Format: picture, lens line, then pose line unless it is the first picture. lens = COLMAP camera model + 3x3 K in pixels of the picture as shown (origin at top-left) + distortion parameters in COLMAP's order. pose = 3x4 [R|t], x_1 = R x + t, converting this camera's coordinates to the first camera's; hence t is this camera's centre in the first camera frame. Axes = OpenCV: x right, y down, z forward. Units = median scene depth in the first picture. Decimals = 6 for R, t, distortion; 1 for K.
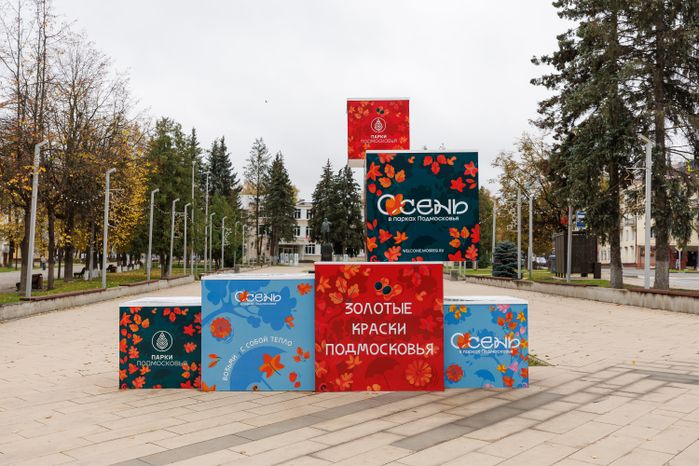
lens RADIAL K [[696.5, 0, 348.9], [0, 696.5, 256.4], [0, 0, 1]] dist [-0.006192, -0.001160]
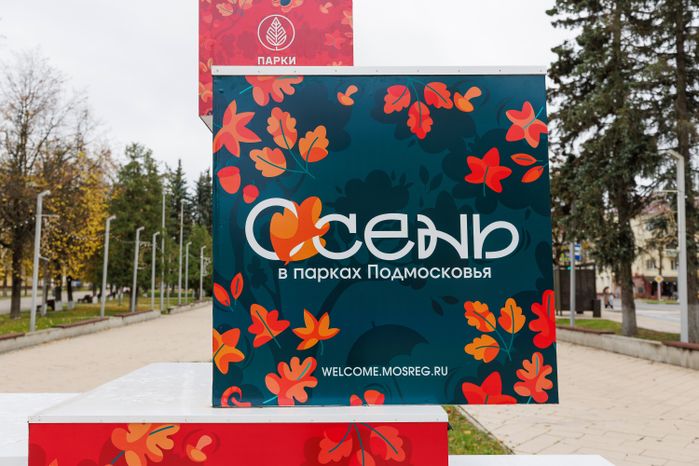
lens RADIAL K [[630.7, 0, 348.4], [0, 630.7, 191.8], [0, 0, 1]] dist [0.004542, 0.002965]
pose [[0.999891, 0.006137, 0.013444, 0.085387], [-0.004167, 0.989861, -0.141982, -0.049415], [-0.014179, 0.141910, 0.989778, 0.699268]]
